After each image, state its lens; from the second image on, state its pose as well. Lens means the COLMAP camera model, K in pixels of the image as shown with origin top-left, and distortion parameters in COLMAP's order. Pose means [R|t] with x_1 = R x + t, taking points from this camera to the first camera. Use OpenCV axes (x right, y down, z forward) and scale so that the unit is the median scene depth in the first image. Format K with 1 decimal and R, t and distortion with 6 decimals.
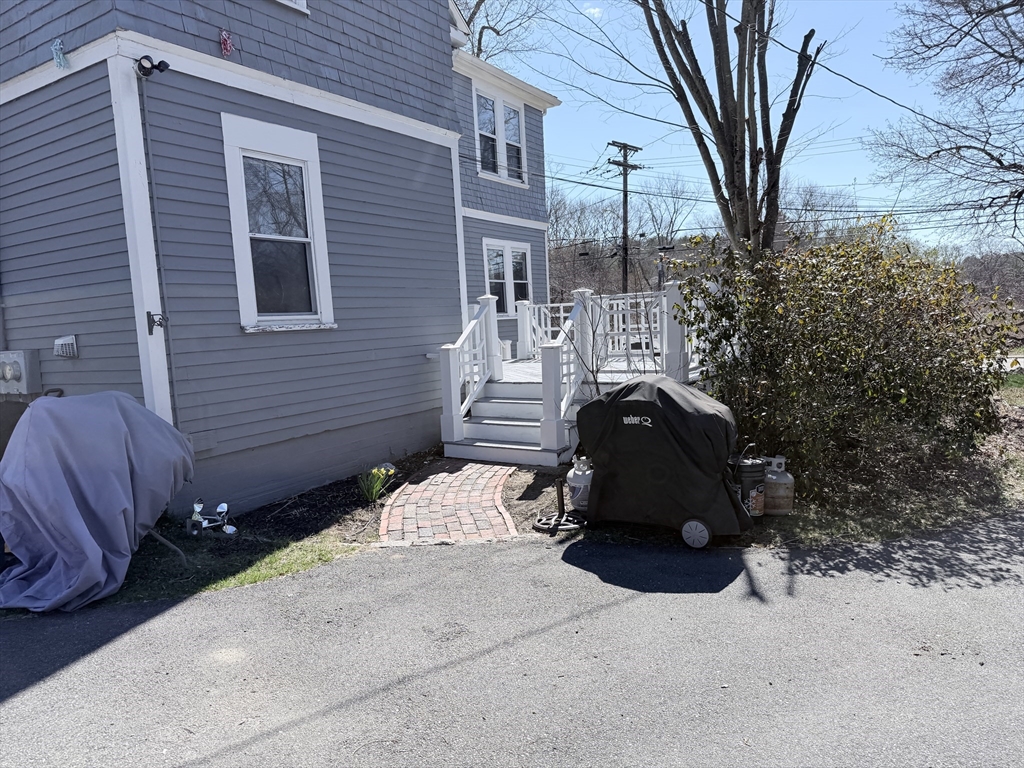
lens RADIAL K [[724.6, 0, 513.4], [0, 724.6, 392.2], [0, 0, 1]] dist [0.068466, -0.074873]
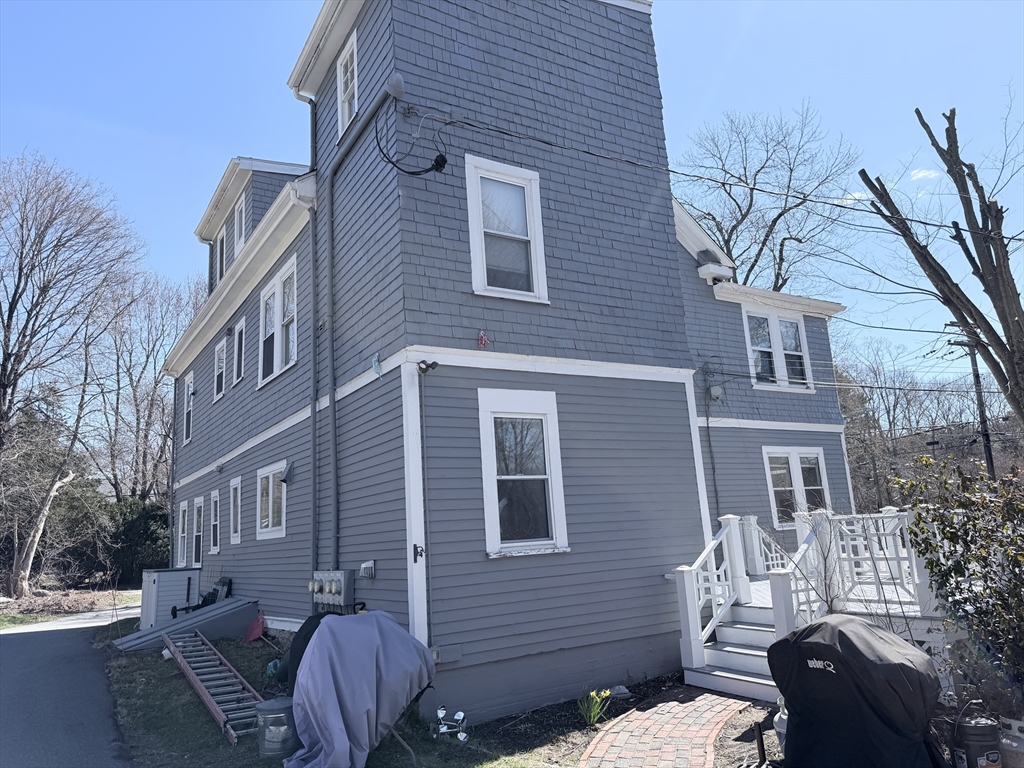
lens RADIAL K [[724.6, 0, 506.8], [0, 724.6, 378.6], [0, 0, 1]] dist [0.068466, -0.074873]
pose [[0.897040, -0.094444, -0.431739, 0.192107], [-0.031479, 0.960764, -0.275575, -0.033287], [0.440826, 0.260792, 0.858871, -0.095271]]
